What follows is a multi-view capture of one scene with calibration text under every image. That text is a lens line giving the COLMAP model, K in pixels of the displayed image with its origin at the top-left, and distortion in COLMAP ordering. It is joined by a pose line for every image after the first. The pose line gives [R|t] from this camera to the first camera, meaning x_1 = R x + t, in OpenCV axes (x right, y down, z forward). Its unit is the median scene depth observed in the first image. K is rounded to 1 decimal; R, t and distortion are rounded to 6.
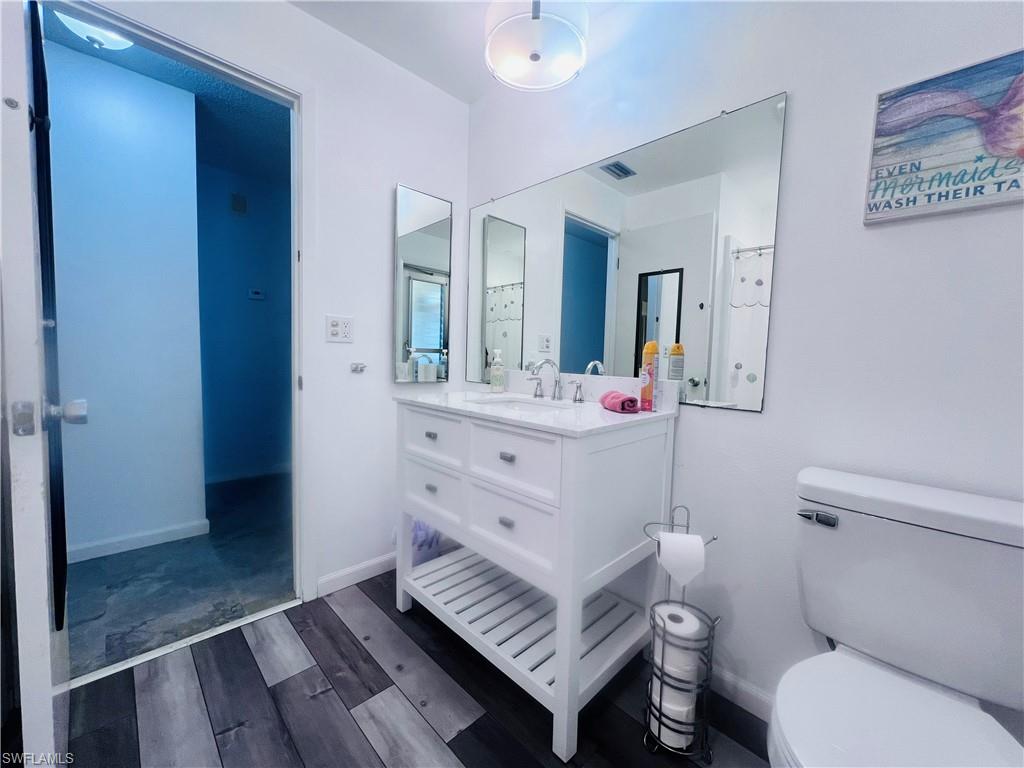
lens RADIAL K [[408.3, 0, 508.4], [0, 408.3, 382.8], [0, 0, 1]] dist [-0.002572, 0.000521]
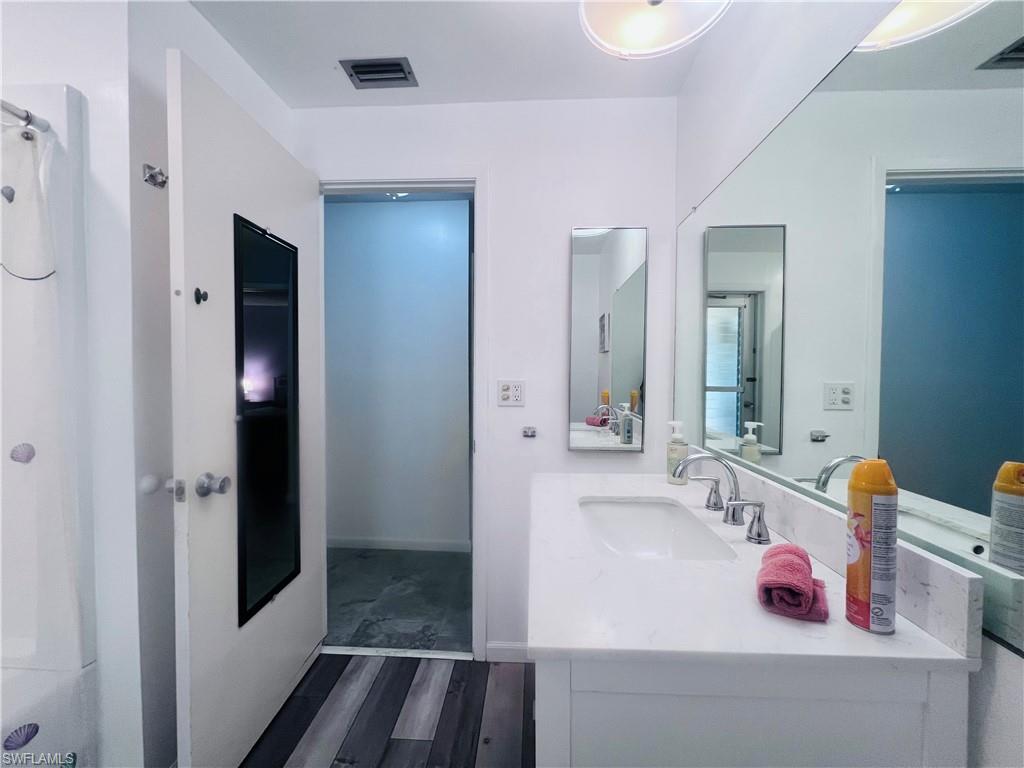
lens RADIAL K [[408.3, 0, 512.9], [0, 408.3, 383.7], [0, 0, 1]] dist [-0.002572, 0.000521]
pose [[0.680527, -0.005121, -0.732705, 0.315497], [-0.031849, 0.998824, -0.036562, -0.118998], [0.732031, 0.048218, 0.679563, 0.336231]]
